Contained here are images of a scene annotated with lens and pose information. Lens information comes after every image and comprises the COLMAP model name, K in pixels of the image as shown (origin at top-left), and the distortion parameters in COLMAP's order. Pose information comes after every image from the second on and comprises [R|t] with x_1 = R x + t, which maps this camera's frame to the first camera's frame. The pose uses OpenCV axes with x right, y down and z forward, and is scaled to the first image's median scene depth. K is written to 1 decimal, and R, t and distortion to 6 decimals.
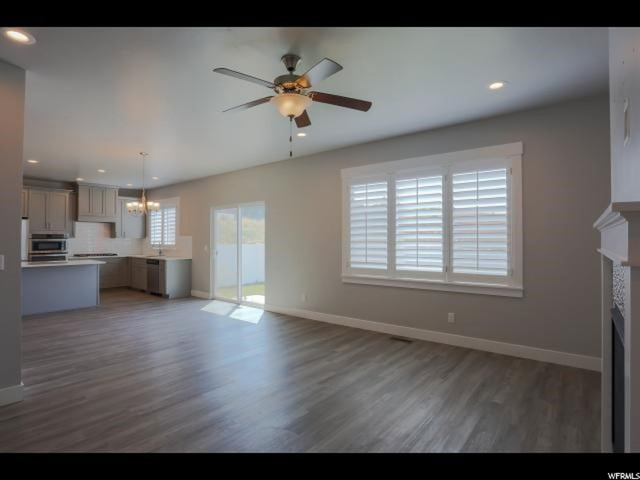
lens RADIAL K [[339.0, 0, 315.6], [0, 339.0, 229.6], [0, 0, 1]] dist [-0.055859, 0.016613]
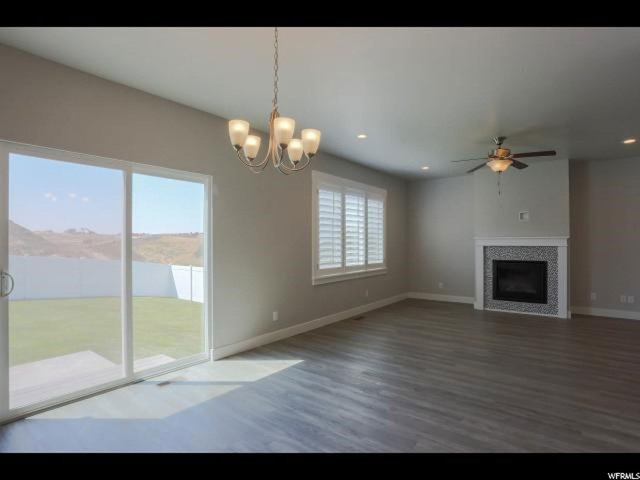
lens RADIAL K [[339.0, 0, 308.1], [0, 339.0, 241.8], [0, 0, 1]] dist [-0.055859, 0.016613]
pose [[-0.017540, 0.003989, 0.999838, -0.842711], [-0.029249, 0.999562, -0.004501, 0.029888], [-0.999418, -0.029323, -0.017415, 0.959739]]
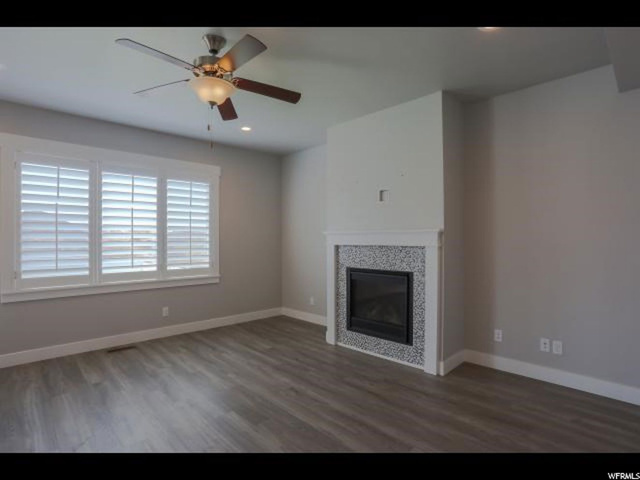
lens RADIAL K [[339.0, 0, 314.2], [0, 339.0, 238.4], [0, 0, 1]] dist [-0.055859, 0.016613]
pose [[0.121098, 0.004155, 0.992632, -0.447367], [-0.029936, 0.999552, -0.000531, 0.009025], [-0.992189, -0.029651, 0.121168, 0.293447]]
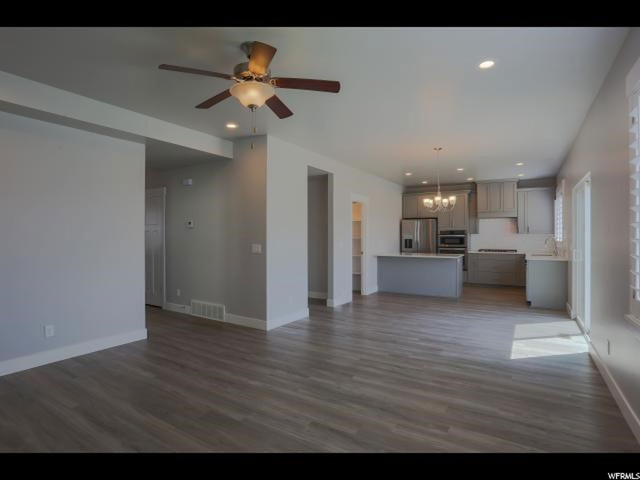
lens RADIAL K [[339.0, 0, 314.7], [0, 339.0, 235.4], [0, 0, 1]] dist [-0.055859, 0.016613]
pose [[0.125236, 0.002268, -0.992124, 0.419841], [0.029850, 0.999536, 0.006053, 0.012325], [0.991678, -0.030373, 0.125110, 0.500582]]
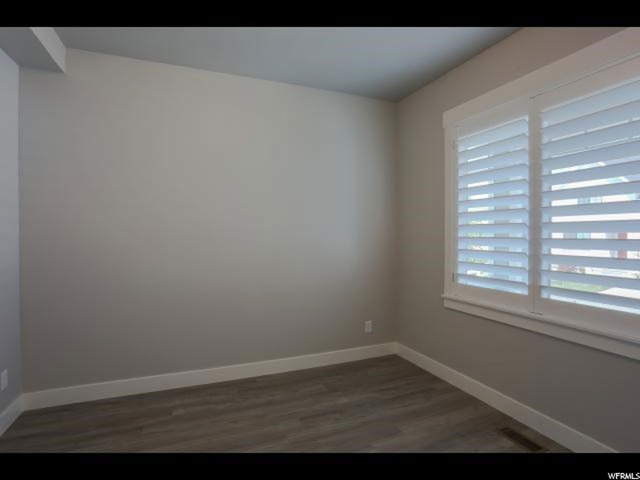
lens RADIAL K [[322.3, 0, 319.0], [0, 322.3, 238.3], [0, 0, 1]] dist [0.002538, 0.000131]
pose [[0.878648, -0.000345, -0.477469, 0.143246], [0.024551, 0.998710, 0.044458, 0.004741], [0.476838, -0.050785, 0.877523, 0.380030]]
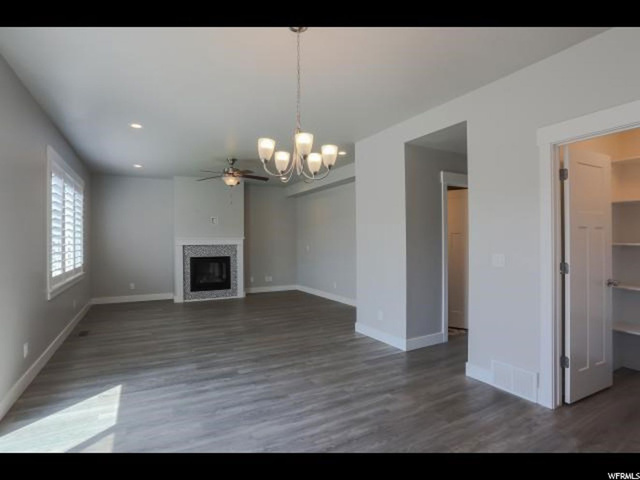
lens RADIAL K [[339.0, 0, 318.6], [0, 339.0, 240.2], [0, 0, 1]] dist [-0.055859, 0.016613]
pose [[-0.926547, 0.010491, 0.376033, -0.674100], [-0.002687, 0.999401, -0.034503, 0.045873], [-0.376169, -0.032979, -0.925964, 1.336307]]
